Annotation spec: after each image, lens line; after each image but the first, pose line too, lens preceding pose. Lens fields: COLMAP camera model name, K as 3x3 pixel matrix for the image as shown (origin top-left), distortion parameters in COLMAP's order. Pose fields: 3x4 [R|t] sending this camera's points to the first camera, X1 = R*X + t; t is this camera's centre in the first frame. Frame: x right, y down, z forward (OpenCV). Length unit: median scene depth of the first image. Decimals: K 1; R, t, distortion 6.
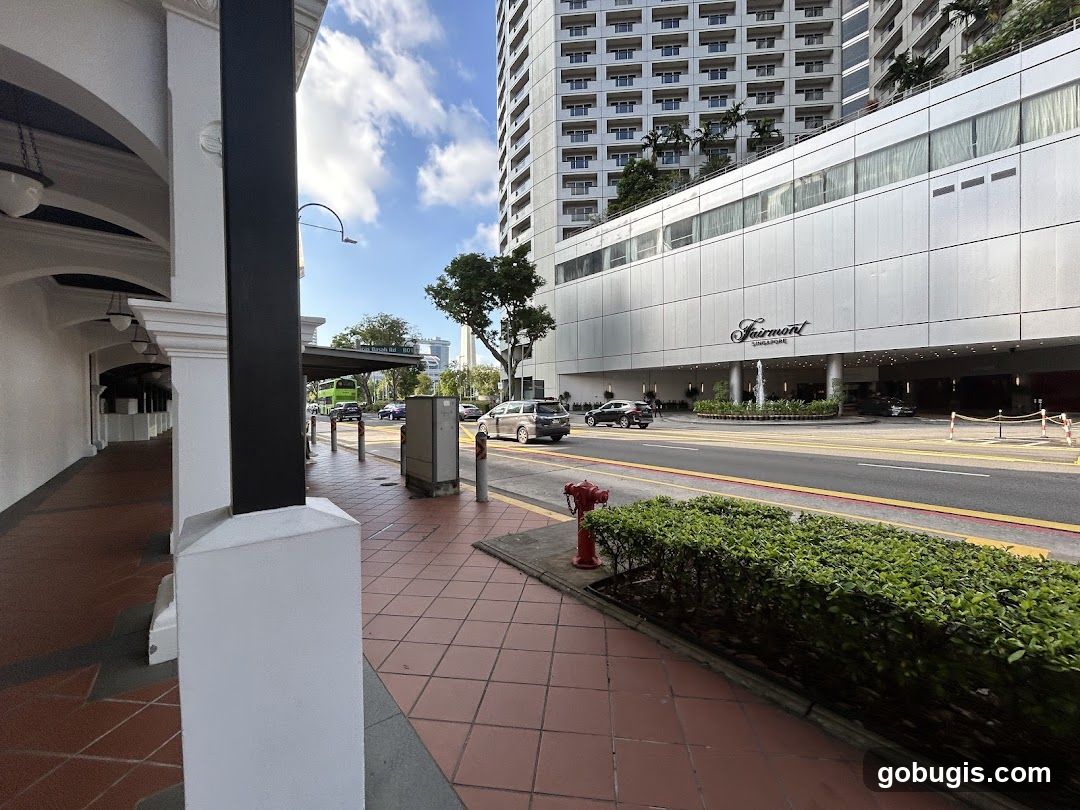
lens RADIAL K [[435.6, 0, 538.5], [0, 435.6, 403.4], [0, 0, 1]] dist [0.000673, 0.000292]
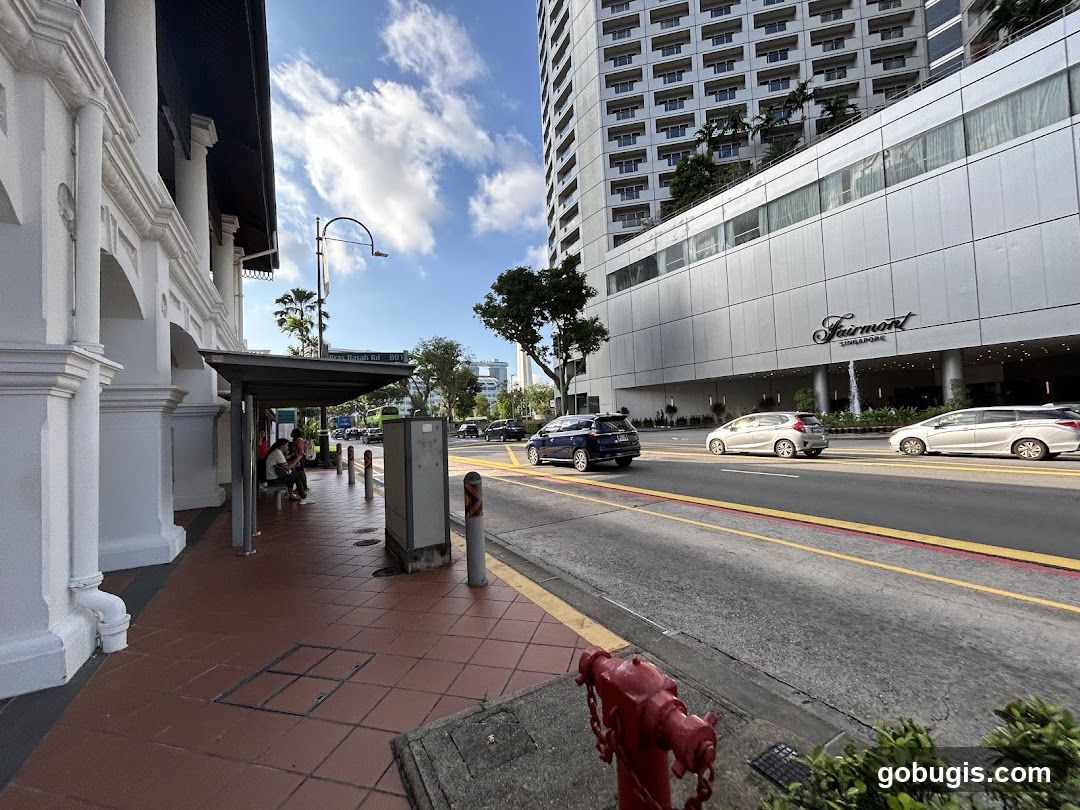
lens RADIAL K [[436.2, 0, 539.4], [0, 436.2, 403.8], [0, 0, 1]] dist [0.000565, 0.000451]
pose [[0.990750, -0.037575, -0.130392, 0.008481], [0.032237, 0.998563, -0.042815, -0.000594], [0.131814, 0.038215, 0.990538, 0.064858]]
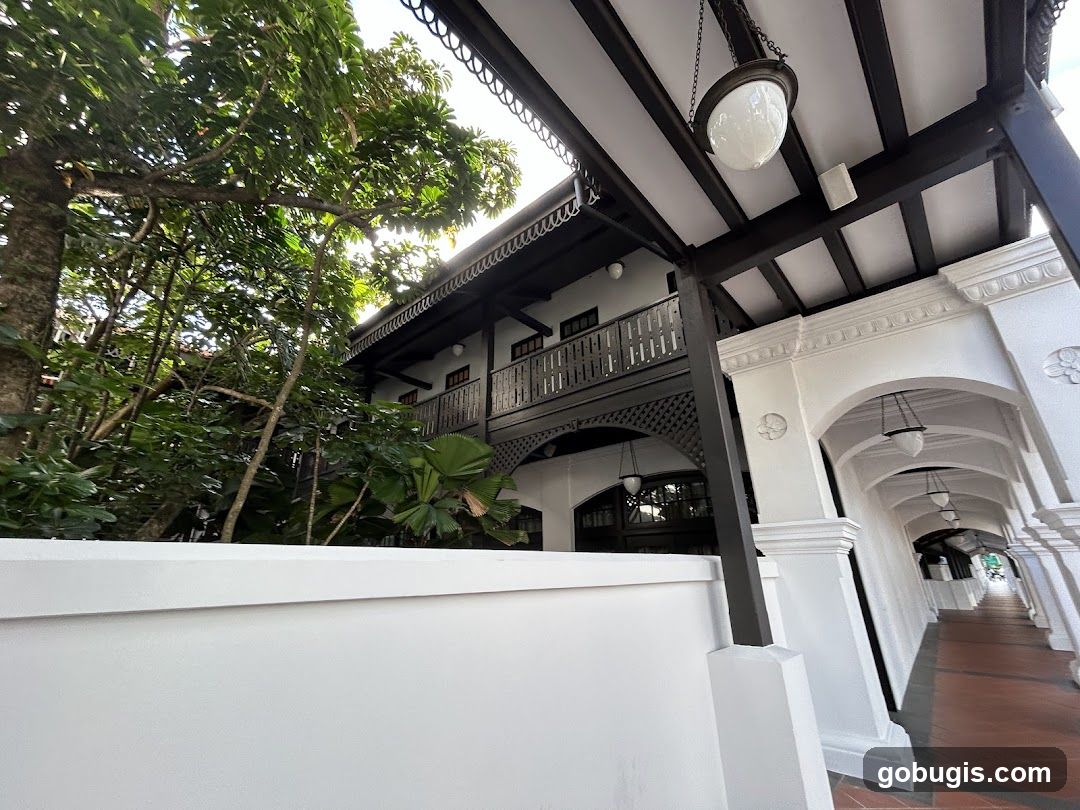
lens RADIAL K [[441.2, 0, 539.7], [0, 441.2, 402.3], [0, 0, 1]] dist [0.002757, 0.000216]
pose [[0.147027, -0.345295, -0.926906, 0.016395], [0.003534, 0.937267, -0.348594, -0.004180], [0.989126, 0.047977, 0.139024, -0.052832]]
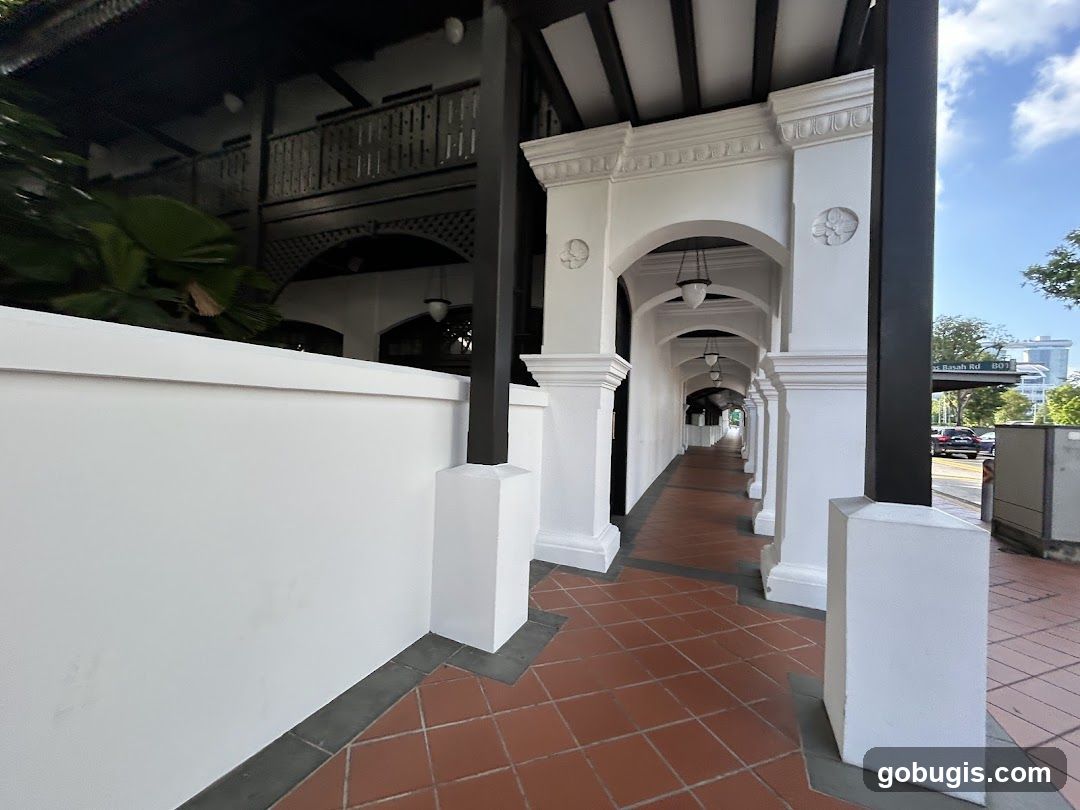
lens RADIAL K [[439.5, 0, 541.1], [0, 439.5, 407.6], [0, 0, 1]] dist [-0.000202, 0.000444]
pose [[0.473695, 0.018918, -0.880486, 0.002892], [-0.049490, 0.998761, -0.005166, -0.000114], [0.879297, 0.046022, 0.474045, -0.026851]]
